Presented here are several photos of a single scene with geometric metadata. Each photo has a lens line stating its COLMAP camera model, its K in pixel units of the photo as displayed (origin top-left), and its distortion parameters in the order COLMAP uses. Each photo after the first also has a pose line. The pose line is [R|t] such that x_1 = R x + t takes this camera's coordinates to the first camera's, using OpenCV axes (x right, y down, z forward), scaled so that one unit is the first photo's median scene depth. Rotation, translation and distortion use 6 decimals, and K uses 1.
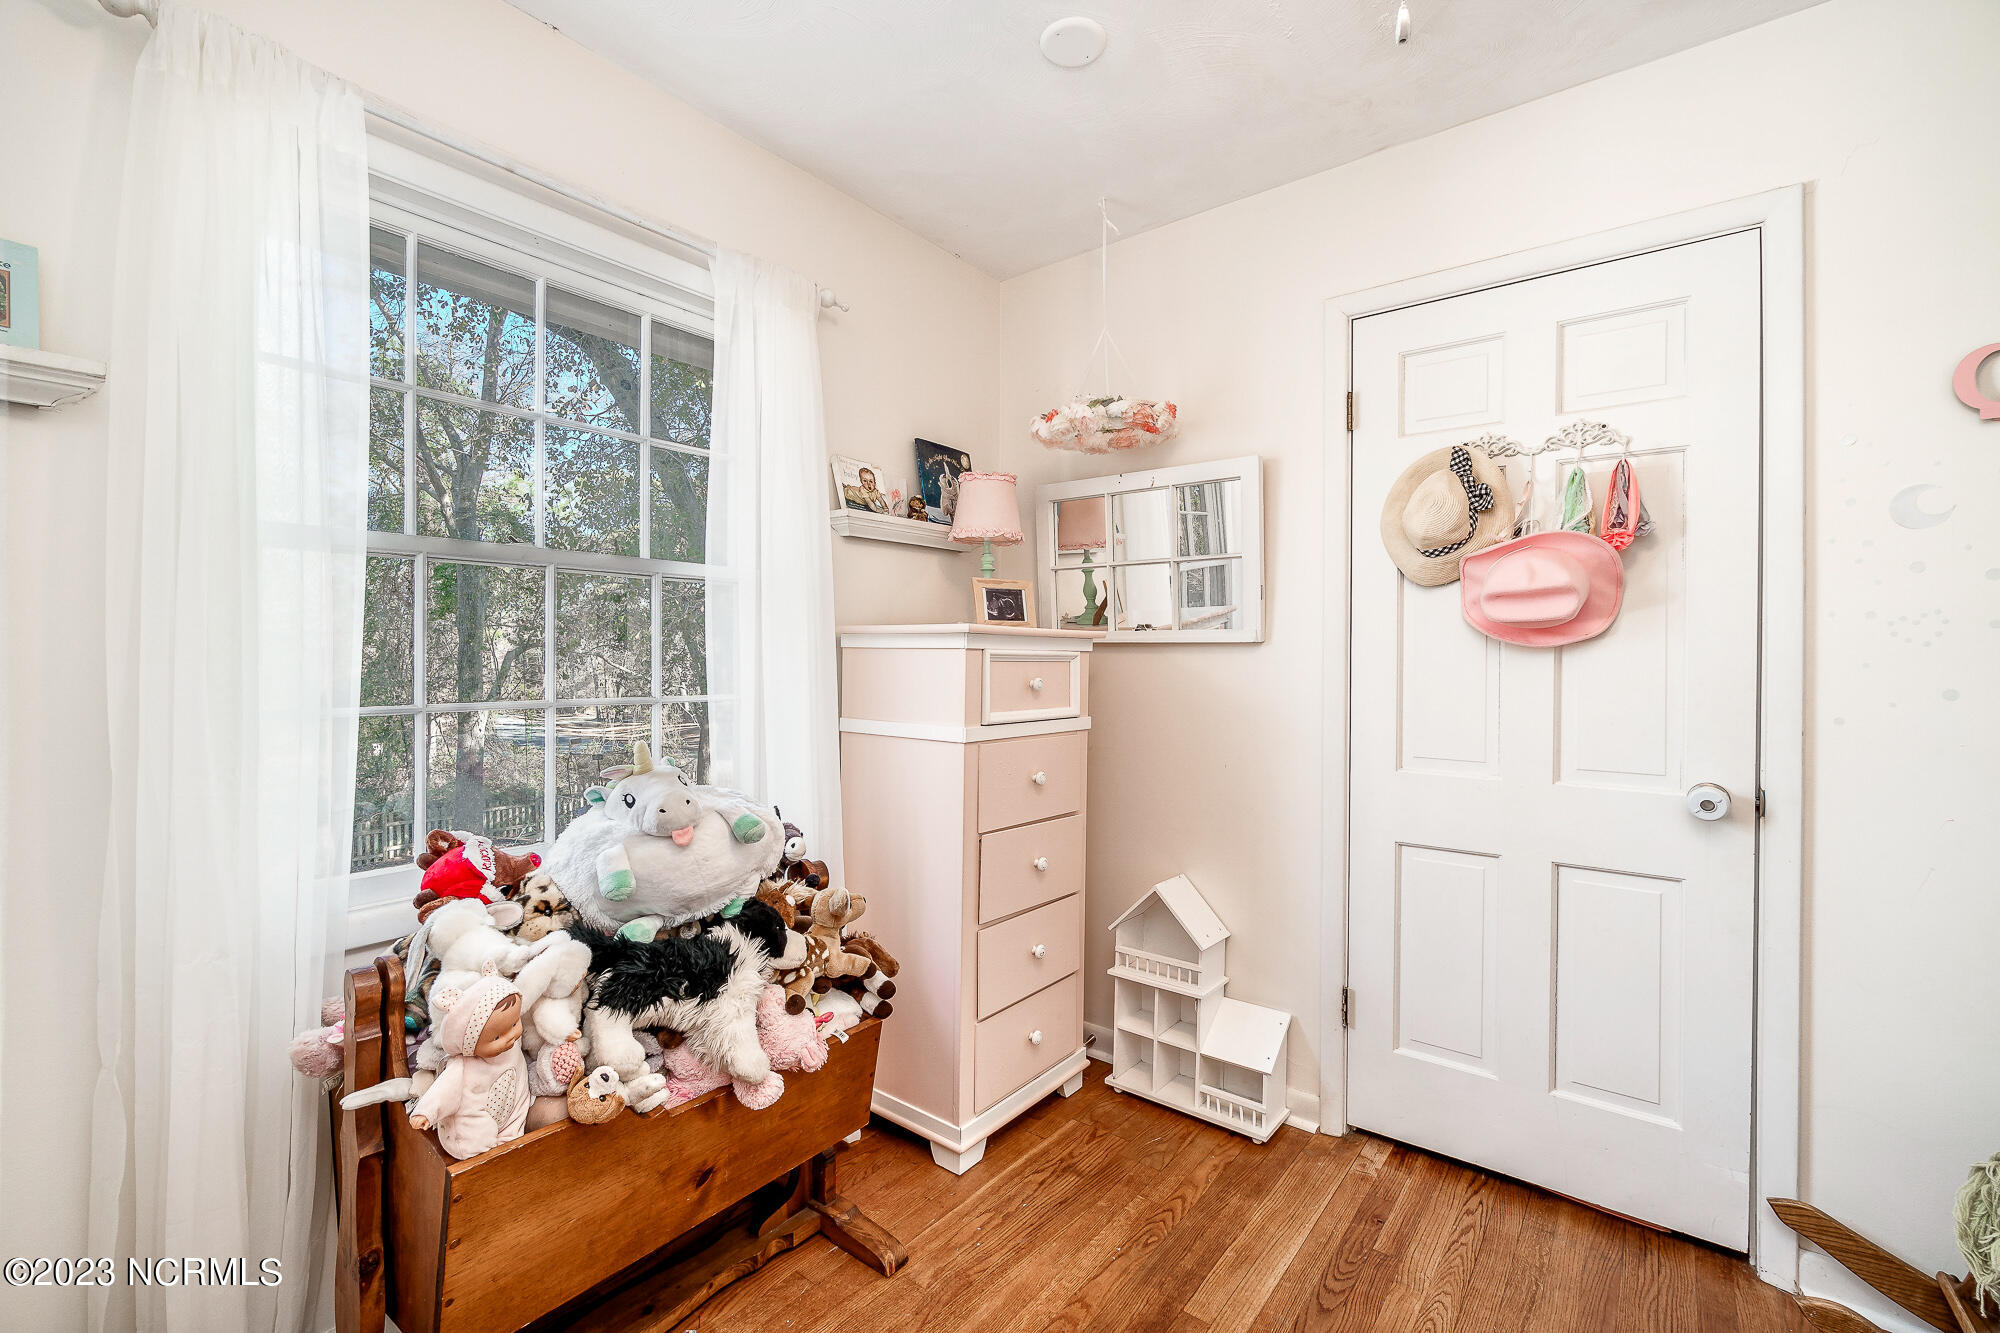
lens RADIAL K [[855.3, 0, 1000.7], [0, 855.3, 660.7], [0, 0, 1]] dist [-0.000889, 0.000225]
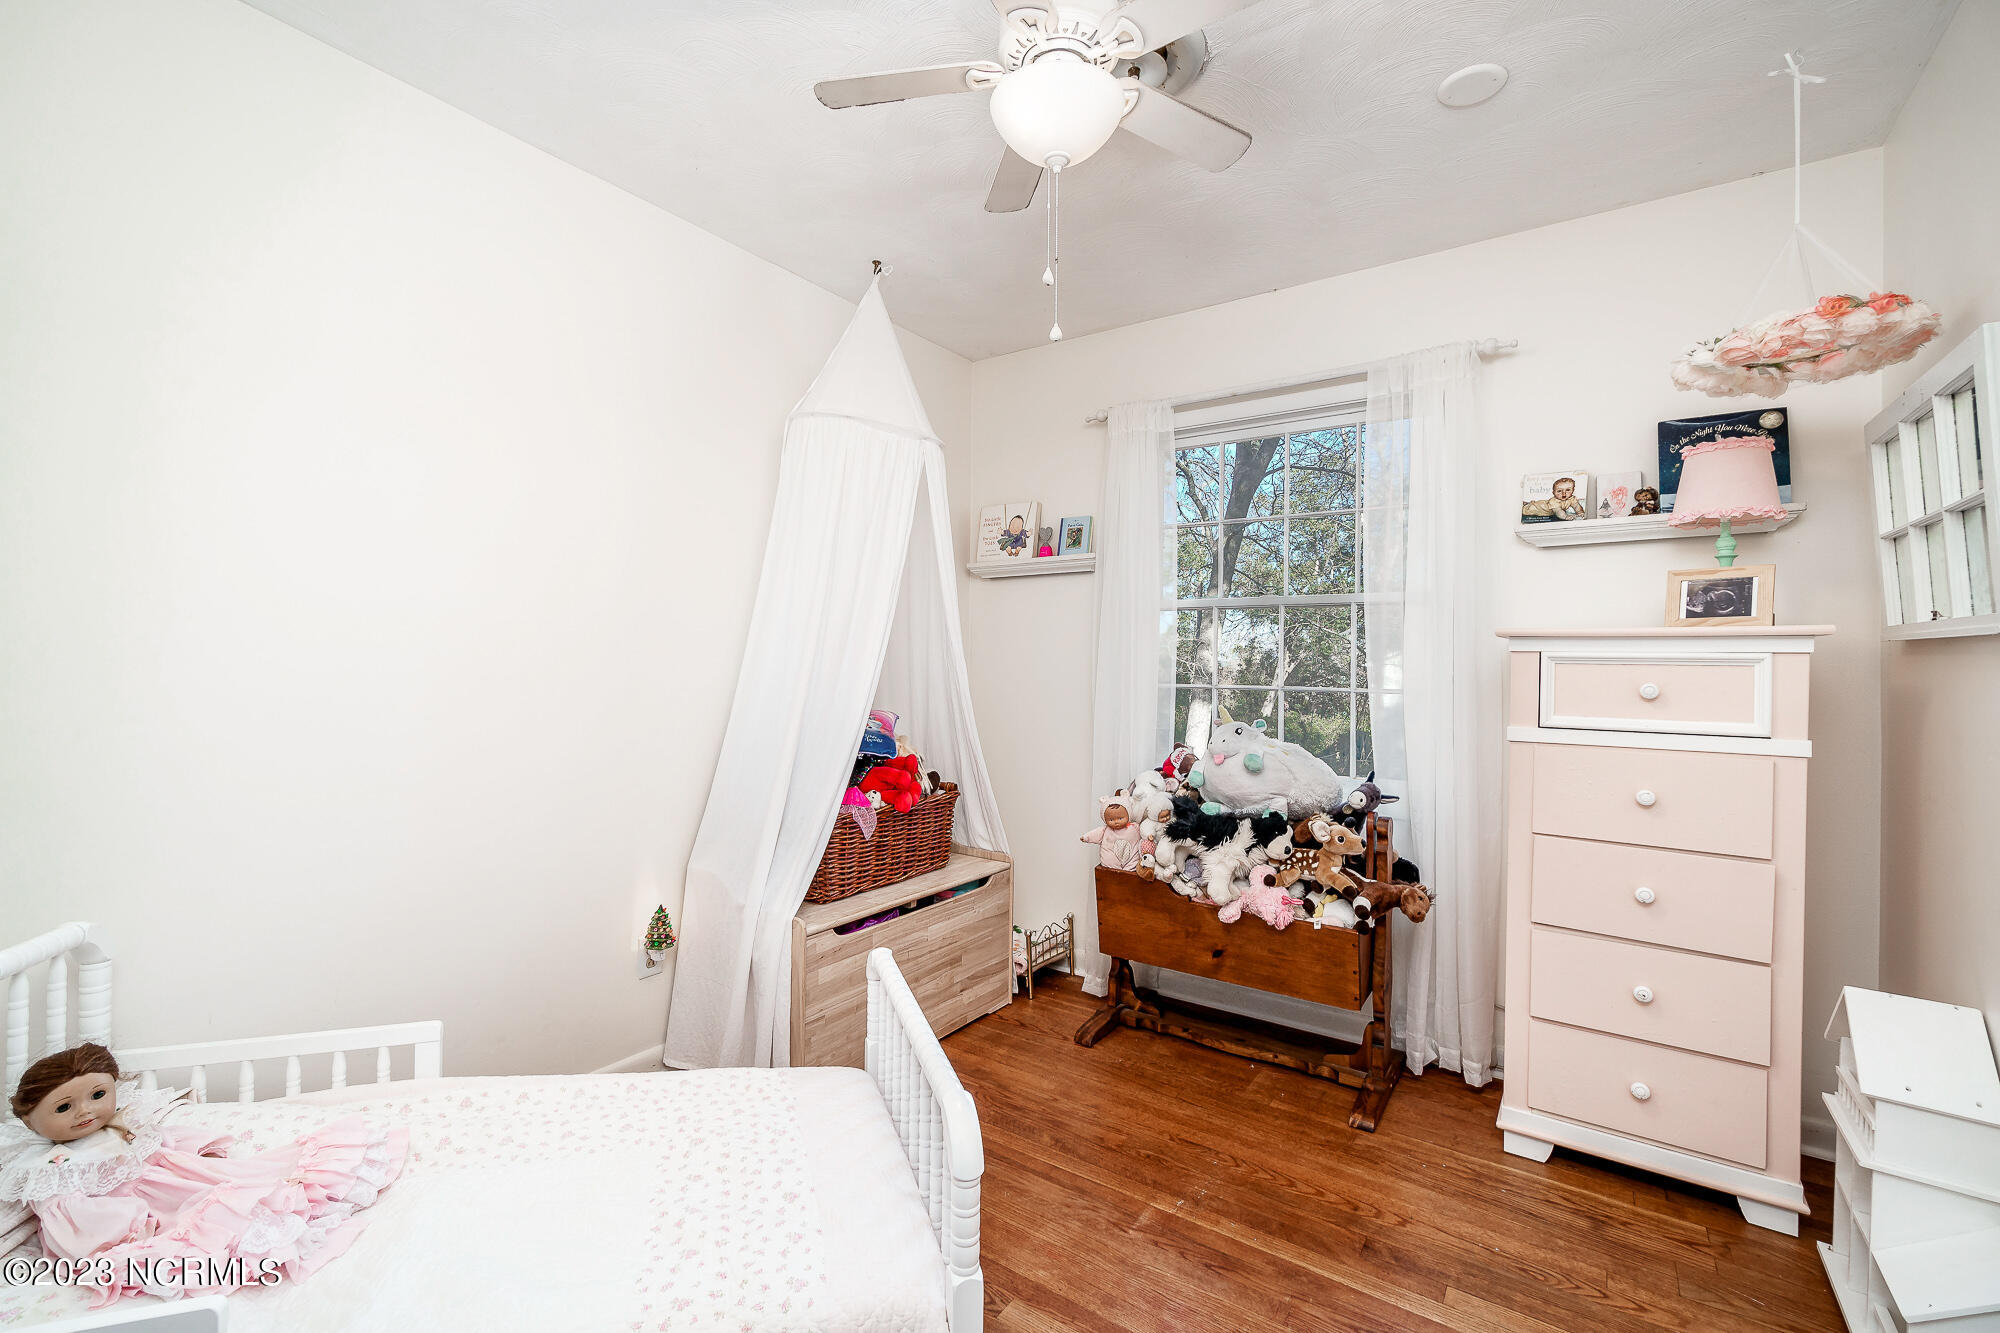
lens RADIAL K [[855.3, 0, 999.7], [0, 855.3, 665.8], [0, 0, 1]] dist [-0.000889, 0.000225]
pose [[0.061238, -0.003409, -0.998117, 0.829734], [-0.016914, 0.999847, -0.004452, 0.016999], [0.997980, 0.017155, 0.061171, 0.262208]]
